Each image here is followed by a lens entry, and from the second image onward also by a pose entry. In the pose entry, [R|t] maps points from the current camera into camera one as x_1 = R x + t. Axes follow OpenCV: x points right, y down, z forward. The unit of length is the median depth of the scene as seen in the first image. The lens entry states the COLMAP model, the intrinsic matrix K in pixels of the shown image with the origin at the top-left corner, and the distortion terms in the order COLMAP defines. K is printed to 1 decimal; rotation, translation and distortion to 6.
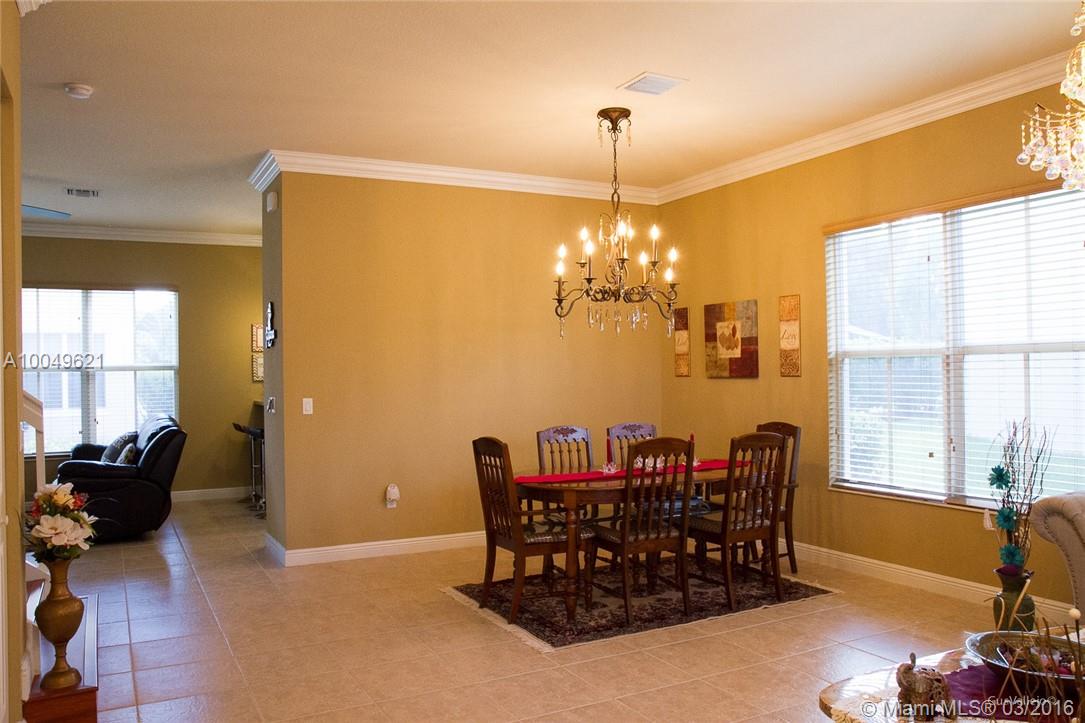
lens RADIAL K [[838.4, 0, 538.9], [0, 838.4, 372.5], [0, 0, 1]] dist [-0.125226, 0.131576]
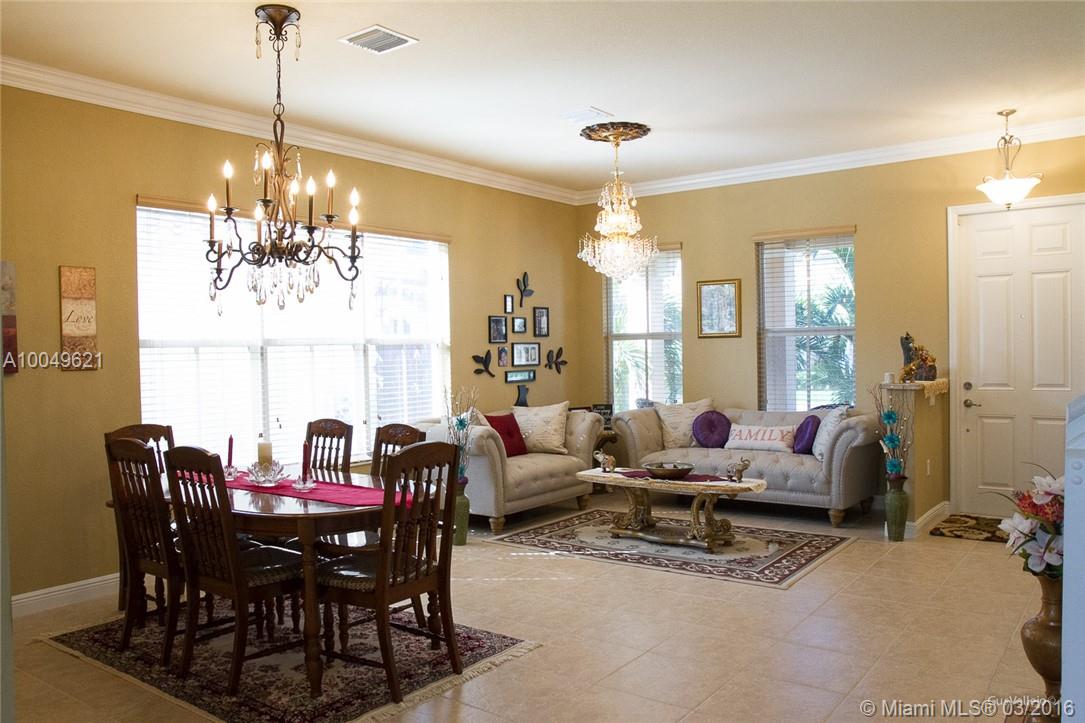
lens RADIAL K [[838.4, 0, 538.9], [0, 838.4, 372.5], [0, 0, 1]] dist [-0.125226, 0.131576]
pose [[-0.433192, -0.001460, 0.901300, -0.709402], [0.027752, 0.999503, 0.014957, 0.008697], [-0.900874, 0.031493, -0.432937, 1.162639]]
